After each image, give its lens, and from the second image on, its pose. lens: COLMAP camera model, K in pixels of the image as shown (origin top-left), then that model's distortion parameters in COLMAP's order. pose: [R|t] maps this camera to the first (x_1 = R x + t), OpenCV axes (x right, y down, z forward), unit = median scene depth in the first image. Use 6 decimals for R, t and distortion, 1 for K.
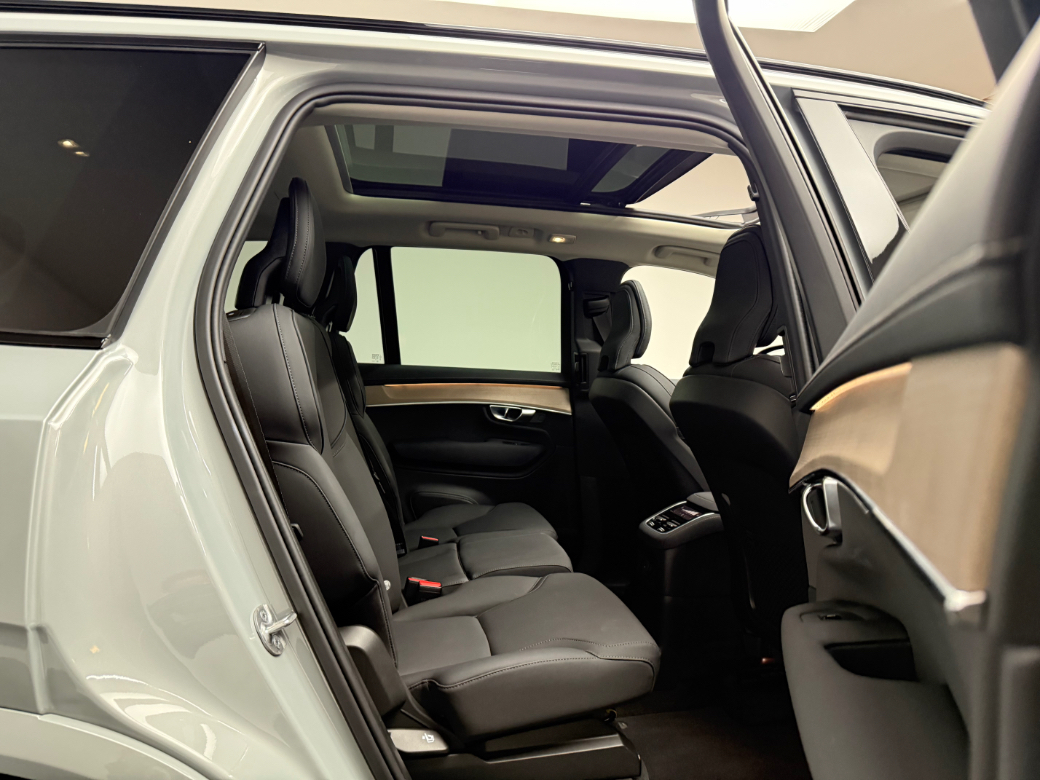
lens RADIAL K [[737.4, 0, 520.0], [0, 737.4, 390.0], [0, 0, 1]] dist [0.057162, -0.001408]
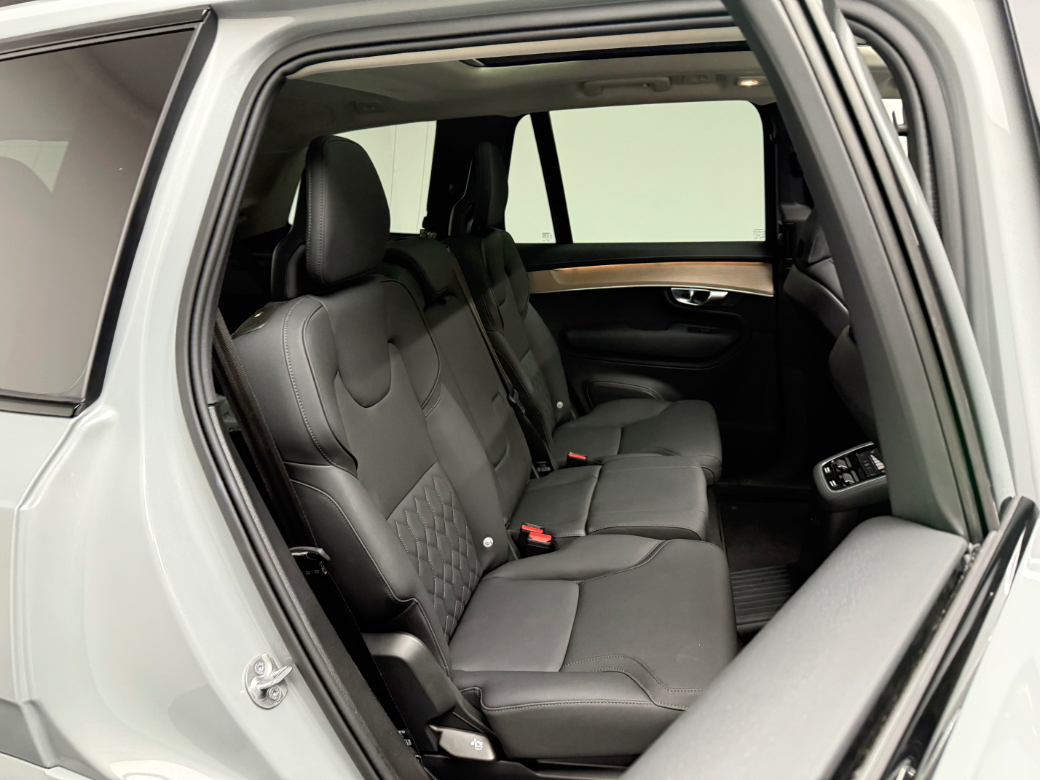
lens RADIAL K [[737.4, 0, 520.0], [0, 737.4, 390.0], [0, 0, 1]] dist [0.057162, -0.001408]
pose [[0.926200, 0.048948, -0.373841, 0.147489], [0.061060, 0.958974, 0.276840, -0.136315], [0.372054, -0.279236, 0.885214, 0.145593]]
